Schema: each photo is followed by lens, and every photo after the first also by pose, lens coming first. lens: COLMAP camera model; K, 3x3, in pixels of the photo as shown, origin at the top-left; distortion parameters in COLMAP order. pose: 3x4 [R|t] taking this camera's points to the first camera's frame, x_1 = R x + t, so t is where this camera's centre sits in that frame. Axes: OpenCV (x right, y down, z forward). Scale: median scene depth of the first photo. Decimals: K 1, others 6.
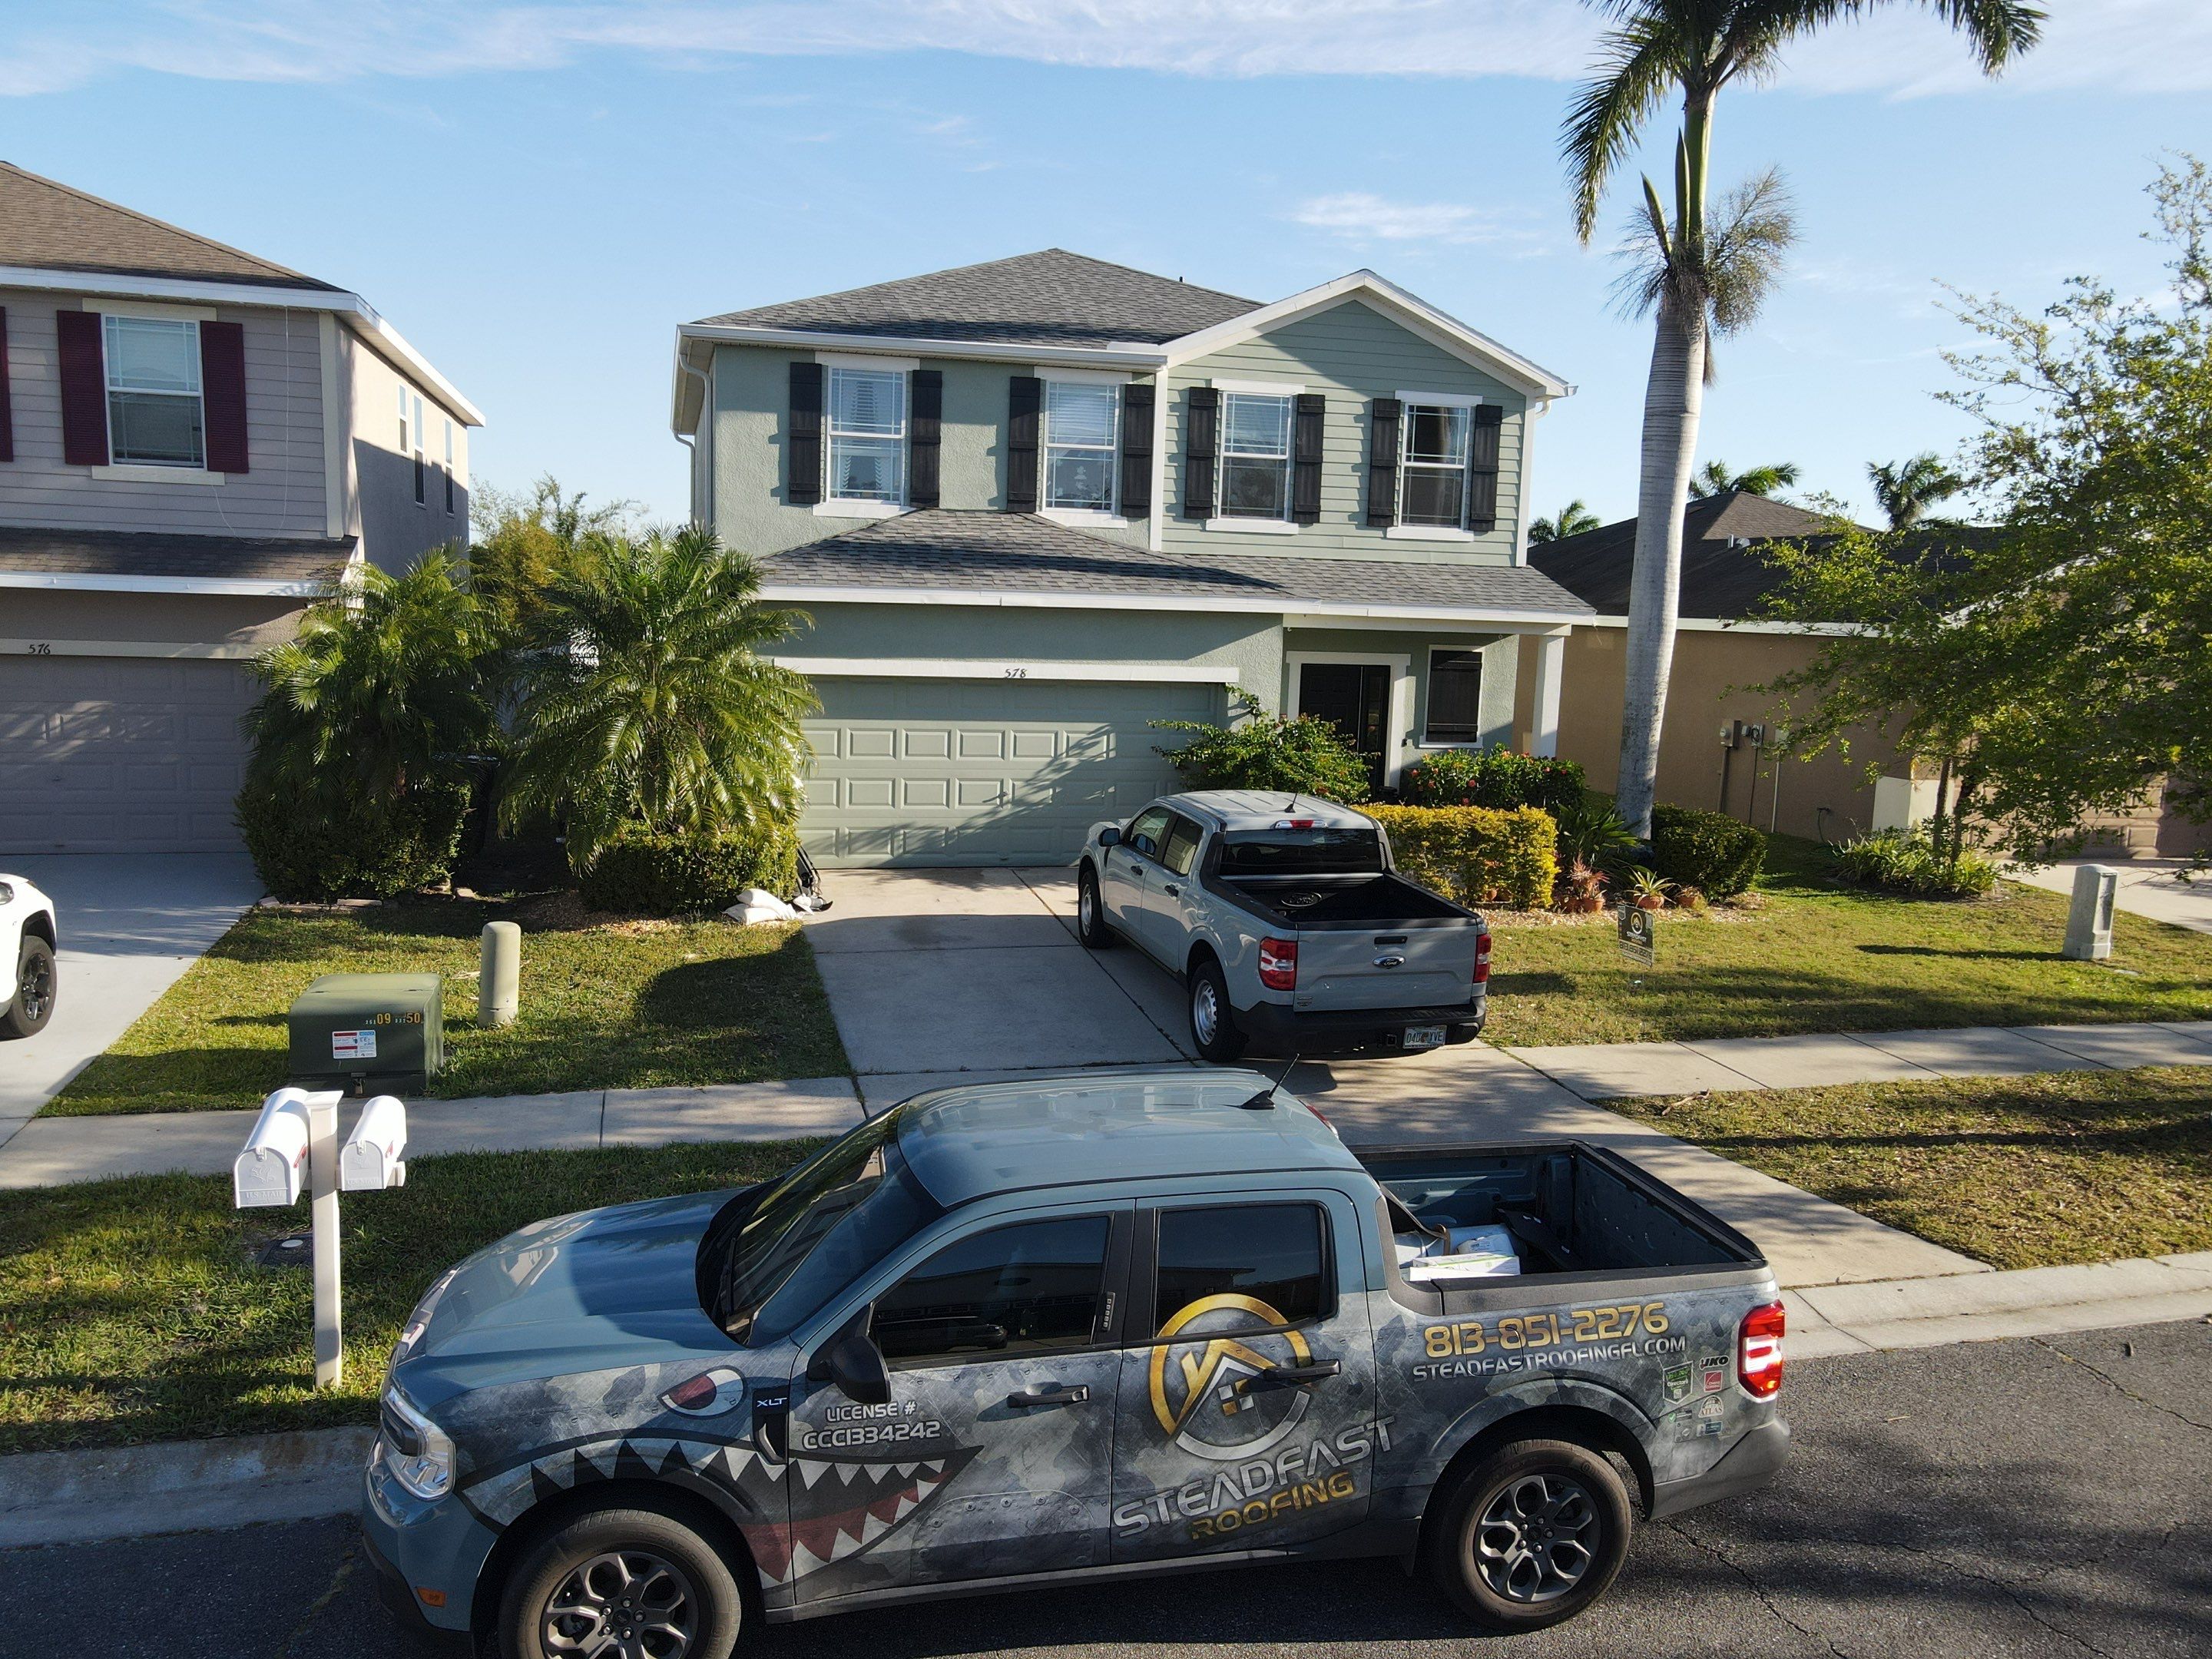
lens RADIAL K [[1623.2, 0, 1115.8], [0, 1623.2, 837.6], [0, 0, 1]] dist [0.004229, 0.021041]
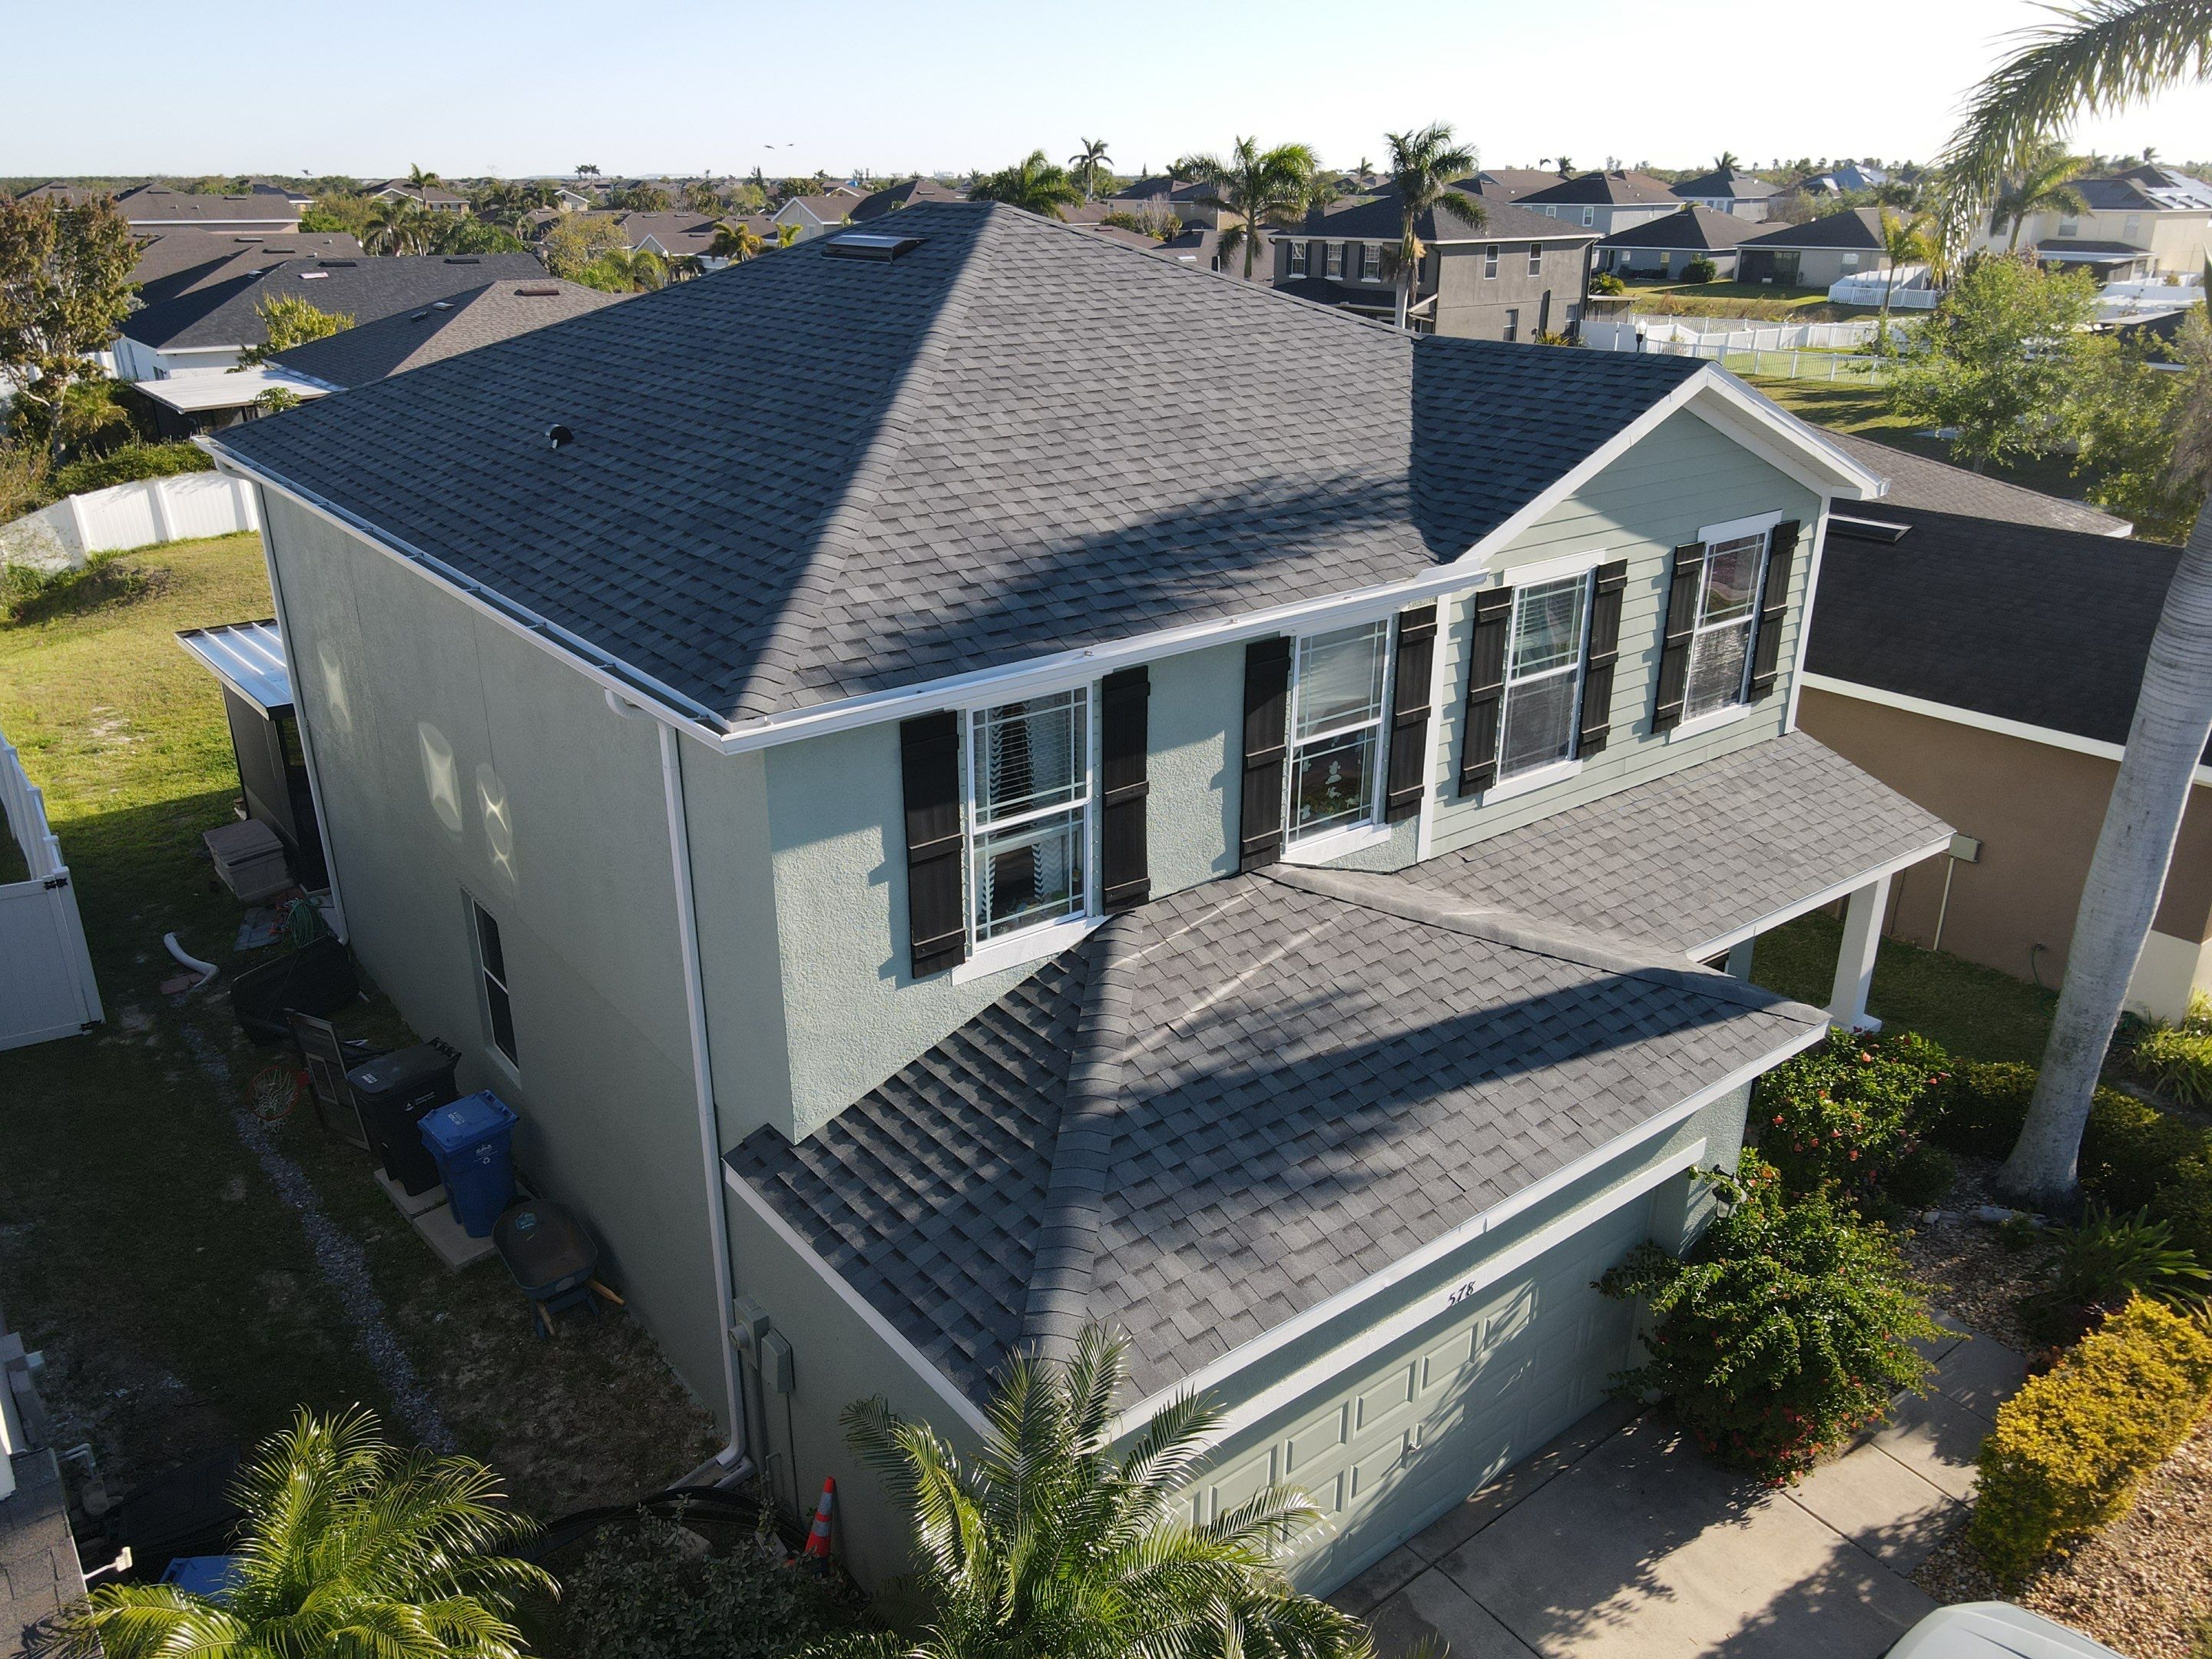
lens RADIAL K [[1623.2, 0, 1099.5], [0, 1623.2, 820.1], [0, 0, 1]] dist [0.004229, 0.021041]
pose [[0.914252, -0.179459, 0.363232, -0.307436], [0.084383, 0.961231, 0.262516, -0.363794], [-0.396261, -0.209355, 0.893951, 0.510152]]
